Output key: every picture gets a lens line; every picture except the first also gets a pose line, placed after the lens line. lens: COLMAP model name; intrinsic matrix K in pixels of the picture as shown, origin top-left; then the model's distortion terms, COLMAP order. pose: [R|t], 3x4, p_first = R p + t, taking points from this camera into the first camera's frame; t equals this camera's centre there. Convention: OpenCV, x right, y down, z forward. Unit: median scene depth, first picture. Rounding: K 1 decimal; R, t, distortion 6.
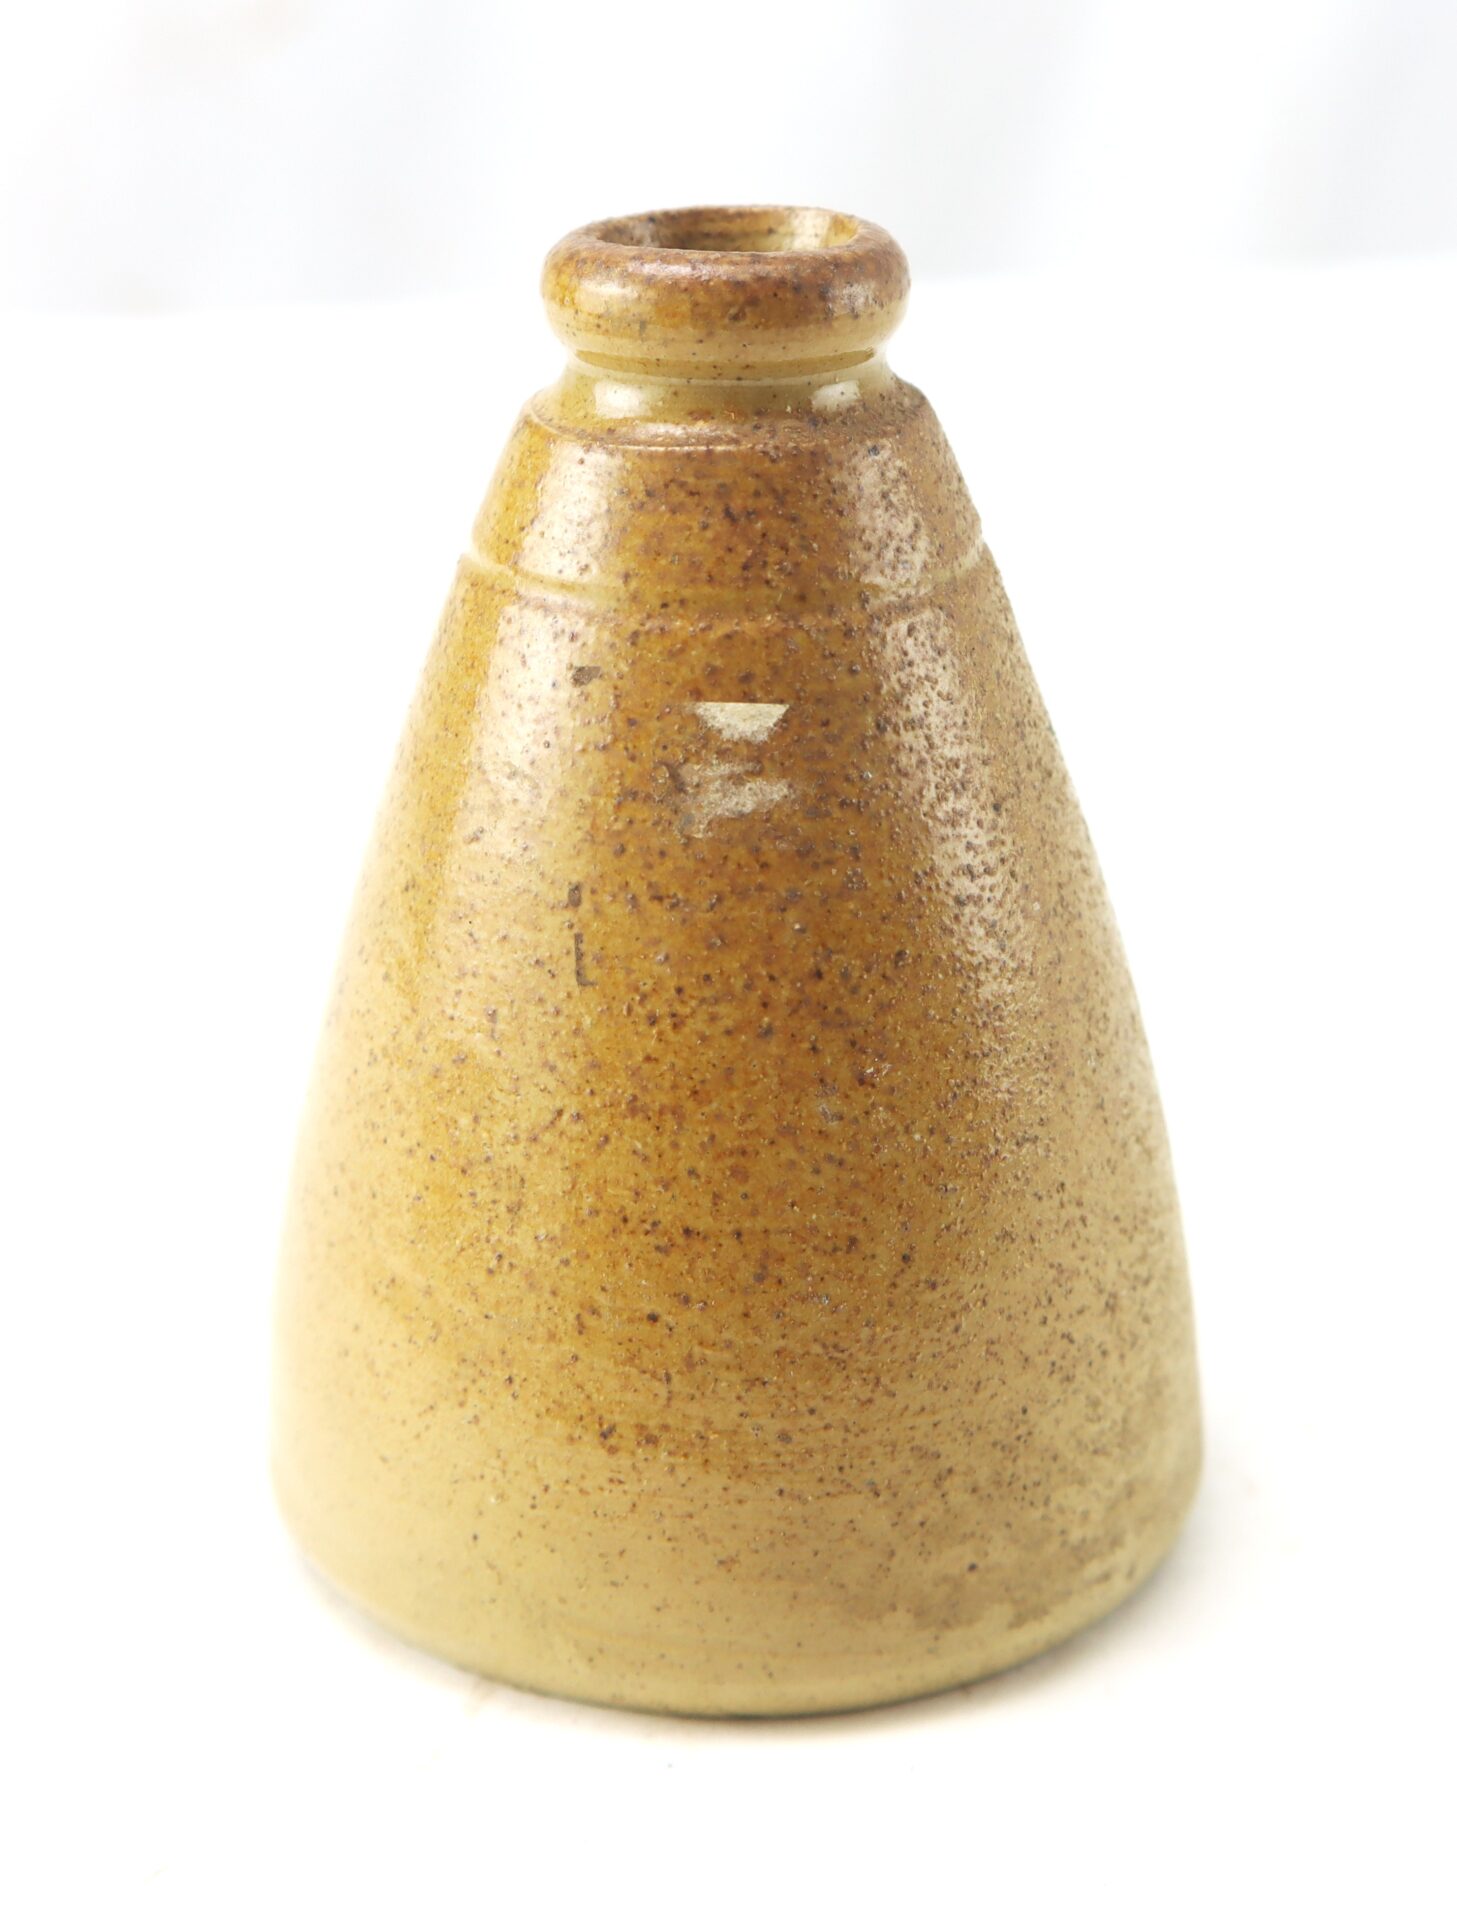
lens RADIAL K [[1247.6, 0, 728.5], [0, 1247.6, 960.0], [0, 0, 1]] dist [0.008693, 0.000885]
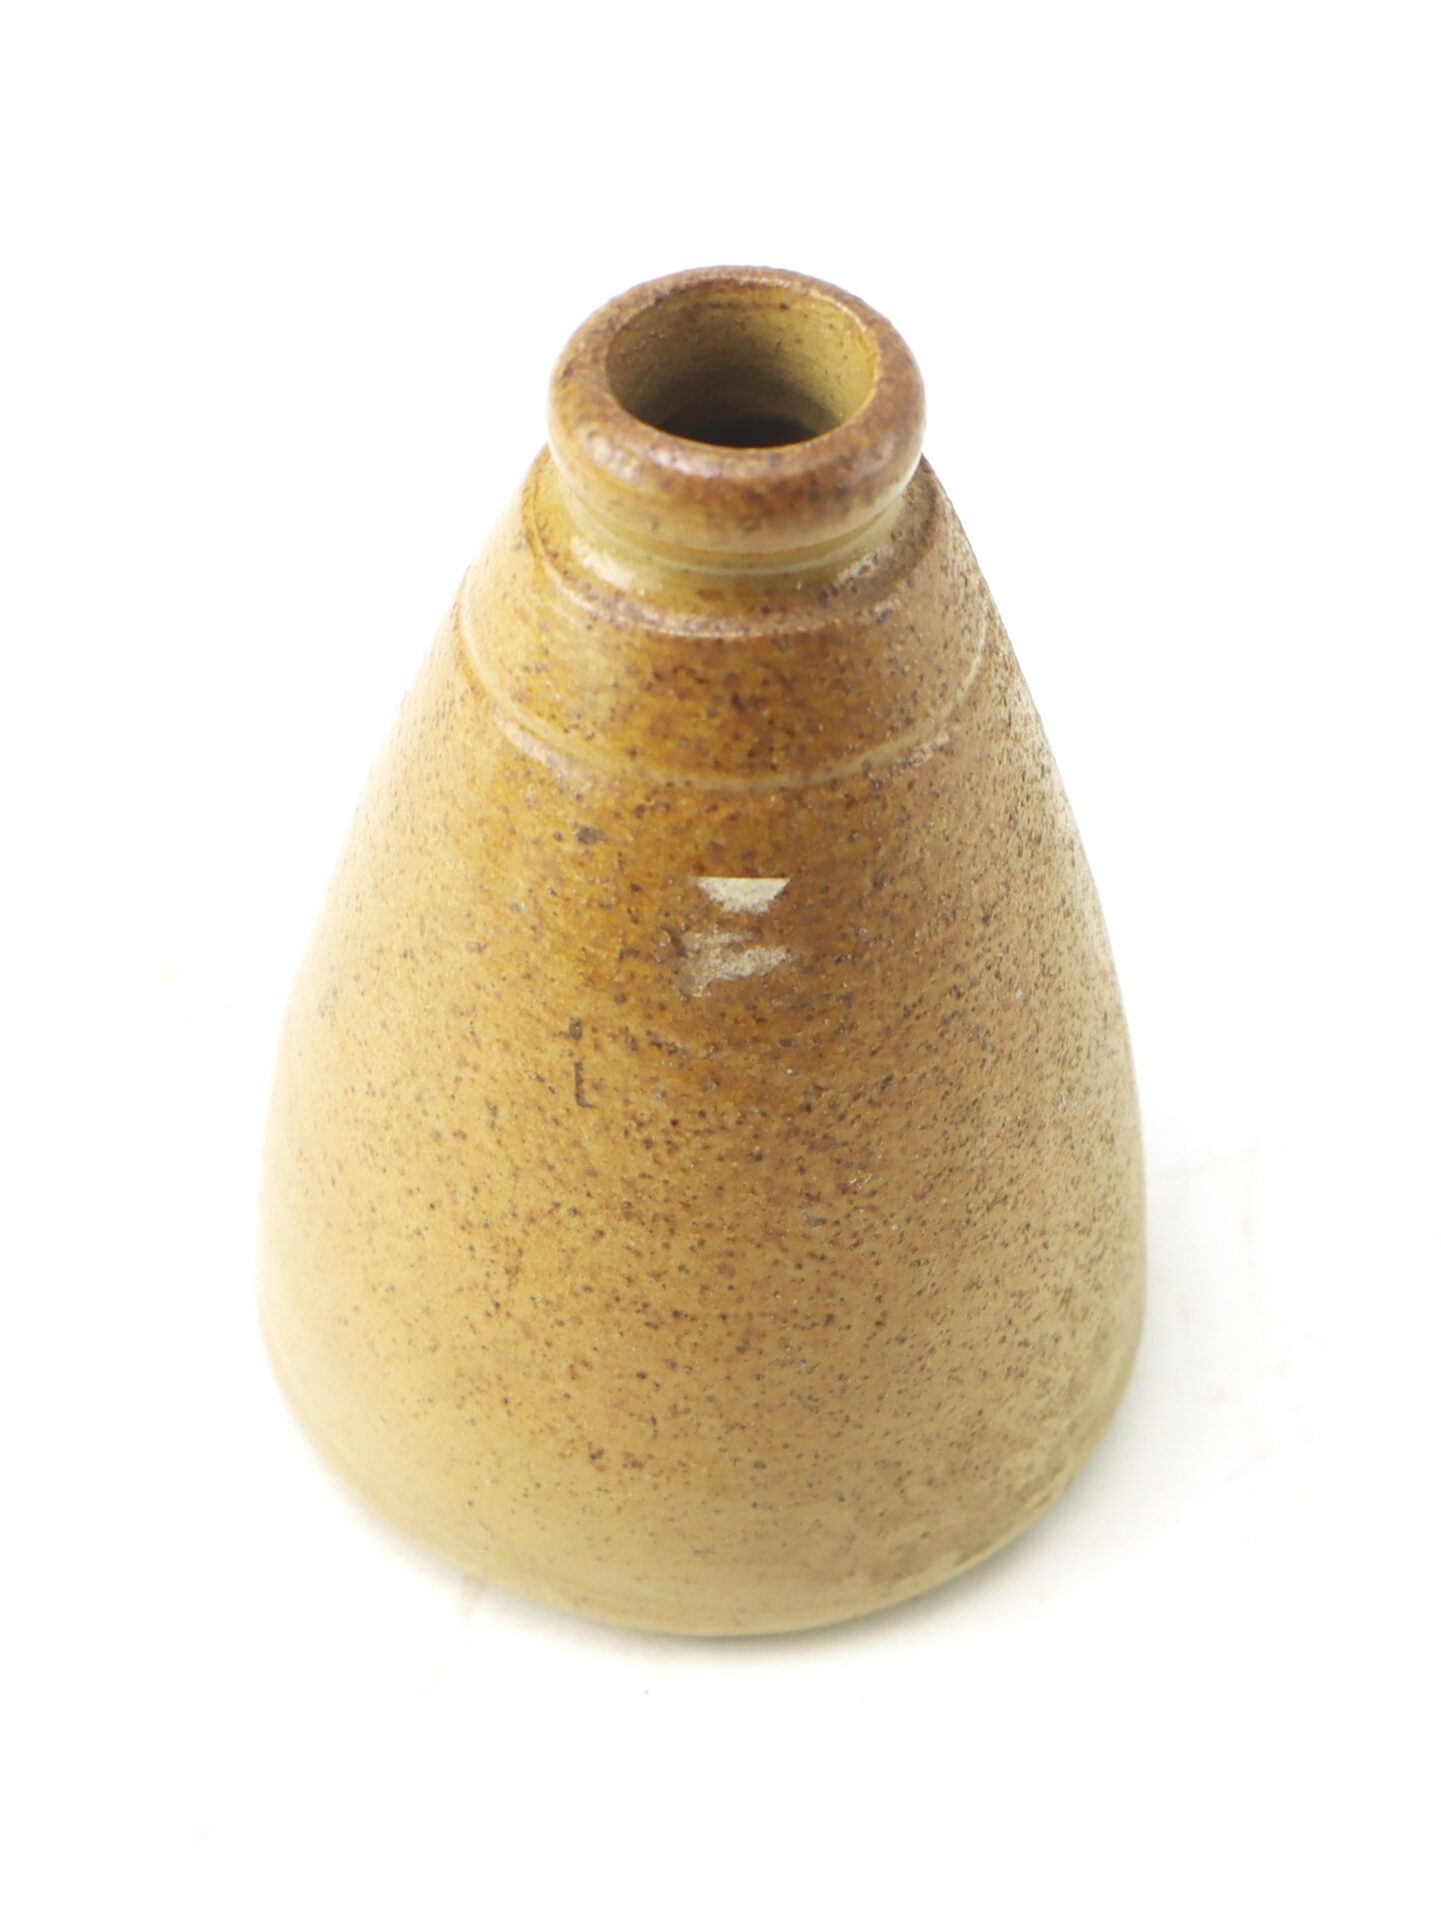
lens RADIAL K [[1249.1, 0, 720.5], [0, 1249.1, 960.0], [0, 0, 1]] dist [-0.005514, -0.001272]
pose [[0.999611, 0.022874, 0.015962, -0.019312], [-0.024839, 0.990350, 0.136343, -0.232540], [-0.012689, -0.136686, 0.990533, -0.017713]]
